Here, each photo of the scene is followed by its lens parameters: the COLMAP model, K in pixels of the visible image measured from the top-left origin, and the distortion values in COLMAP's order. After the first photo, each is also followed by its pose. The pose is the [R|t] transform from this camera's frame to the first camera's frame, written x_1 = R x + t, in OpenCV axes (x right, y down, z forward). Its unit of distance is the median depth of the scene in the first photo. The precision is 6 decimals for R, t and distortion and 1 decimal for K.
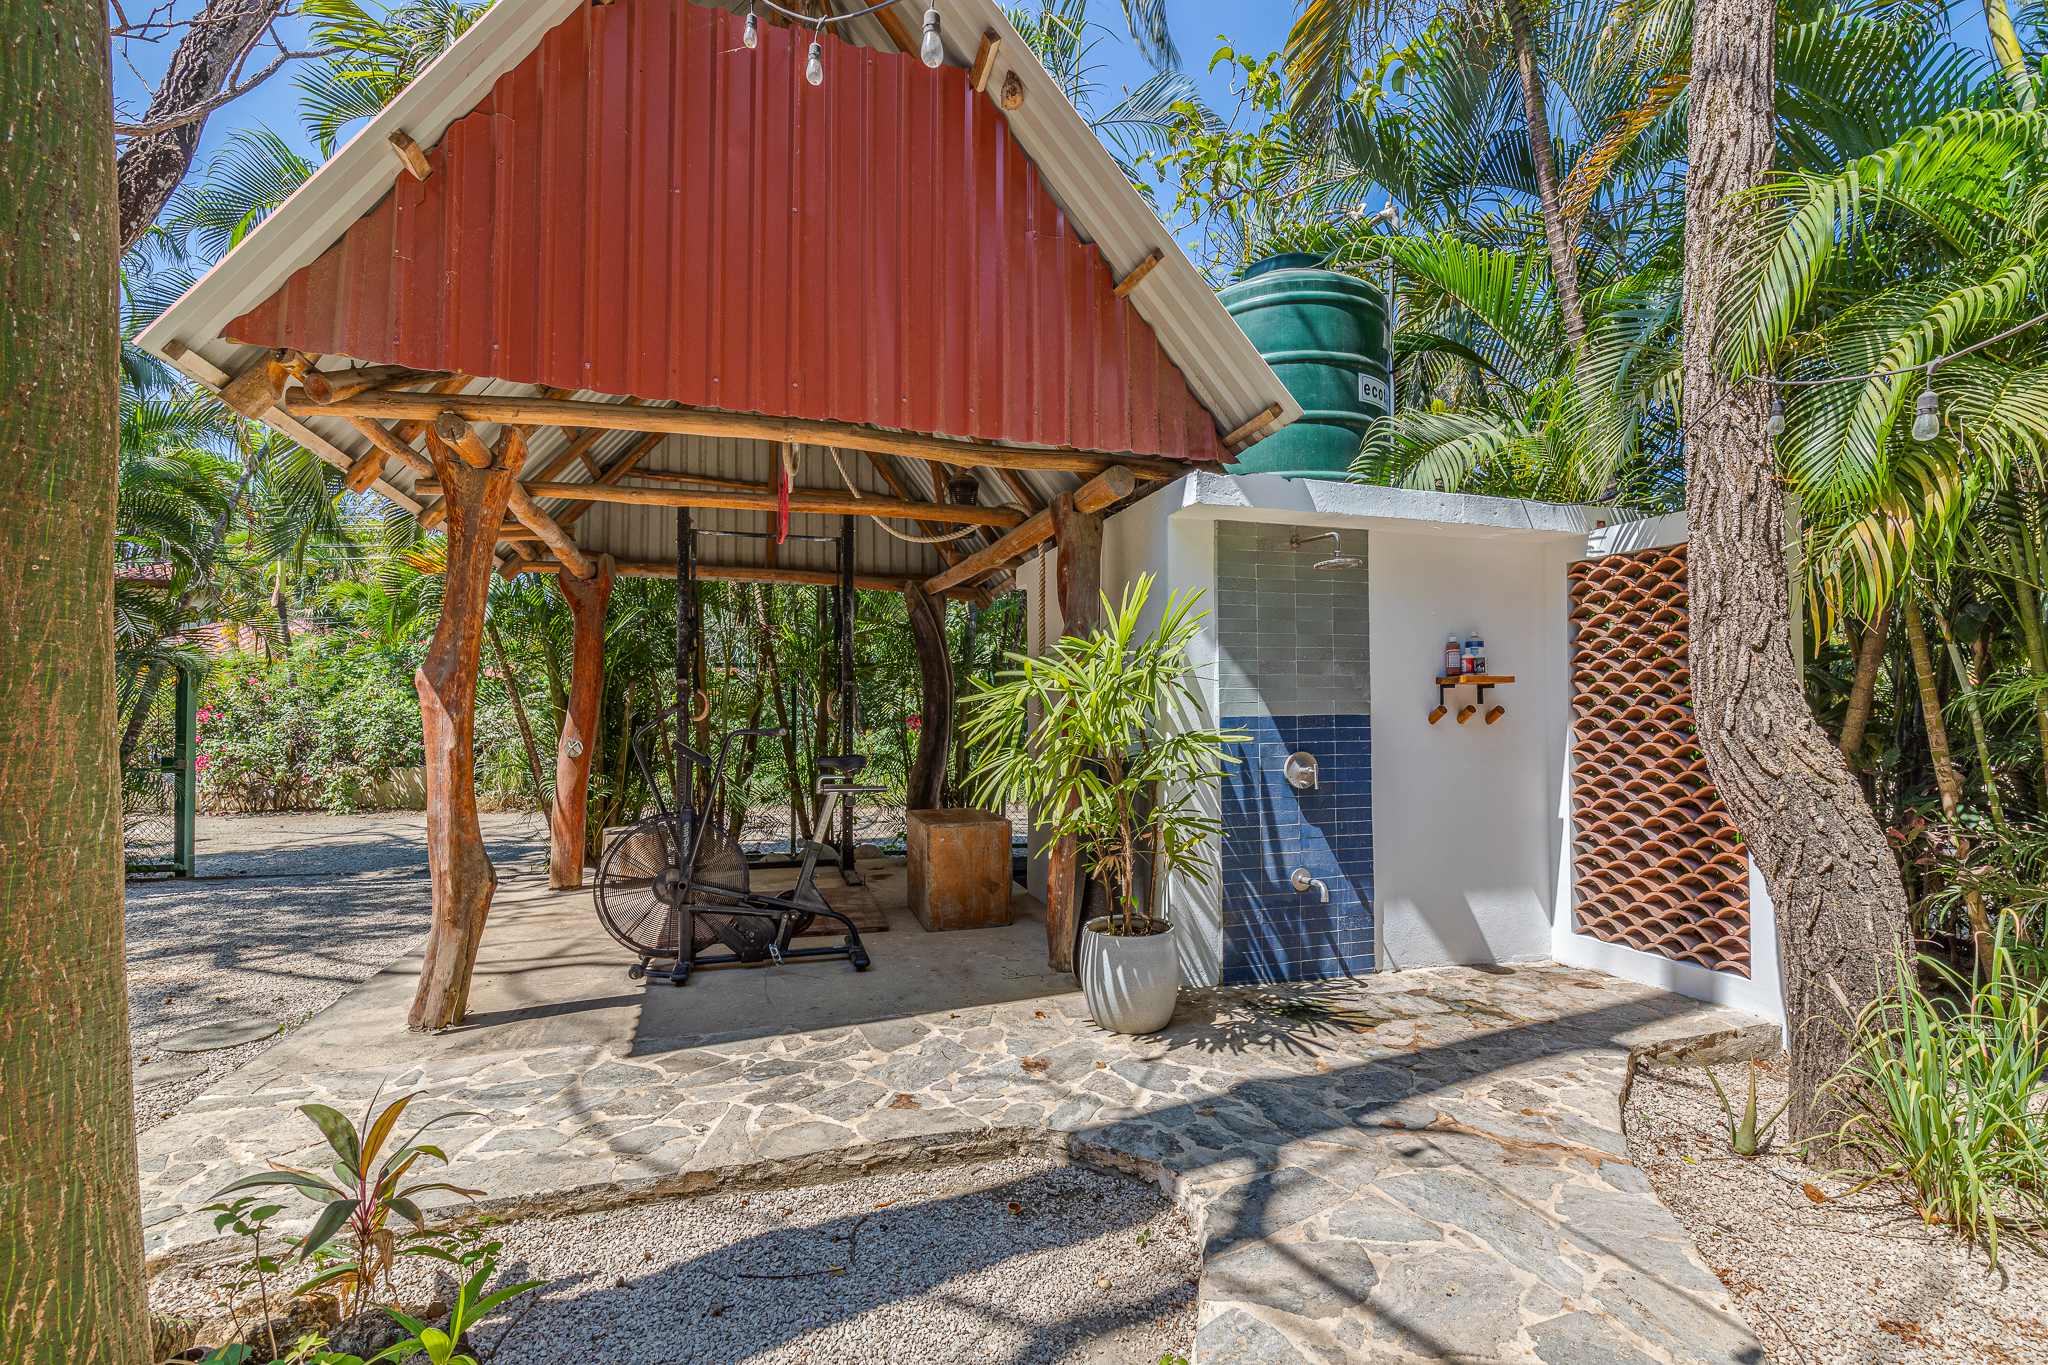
lens RADIAL K [[957.0, 0, 1020.1], [0, 957.0, 689.4], [0, 0, 1]] dist [0.001662, -0.001799]
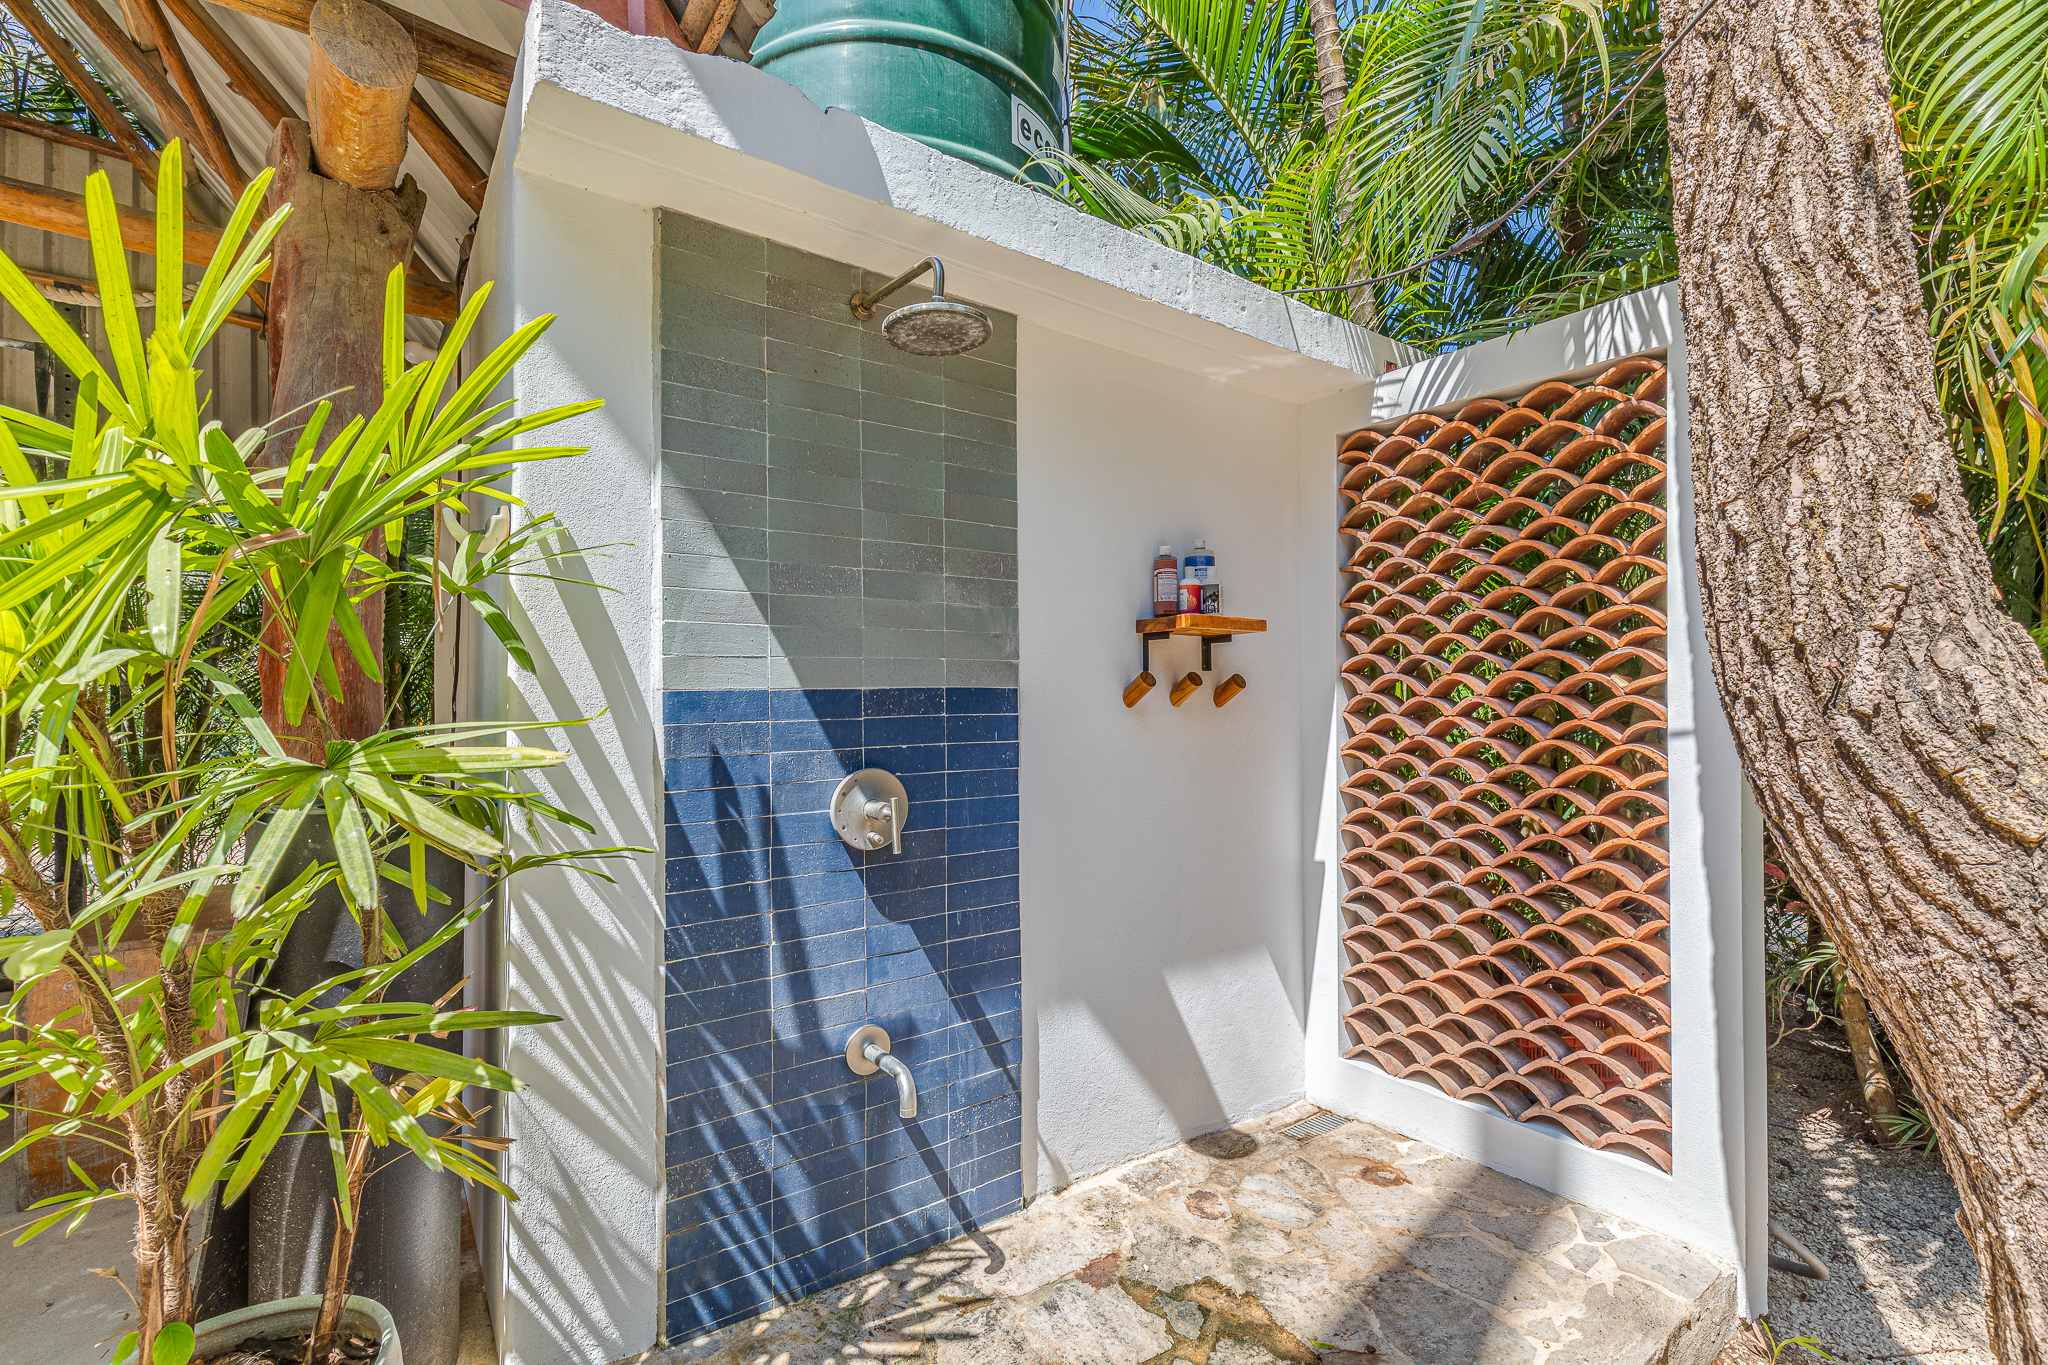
lens RADIAL K [[957.0, 0, 1022.4], [0, 957.0, 684.4], [0, 0, 1]] dist [0.001662, -0.001799]
pose [[0.949060, 0.004633, 0.315060, 0.211307], [-0.007151, 0.999951, 0.006836, 0.021171], [-0.315013, -0.008740, 0.949047, 0.526005]]
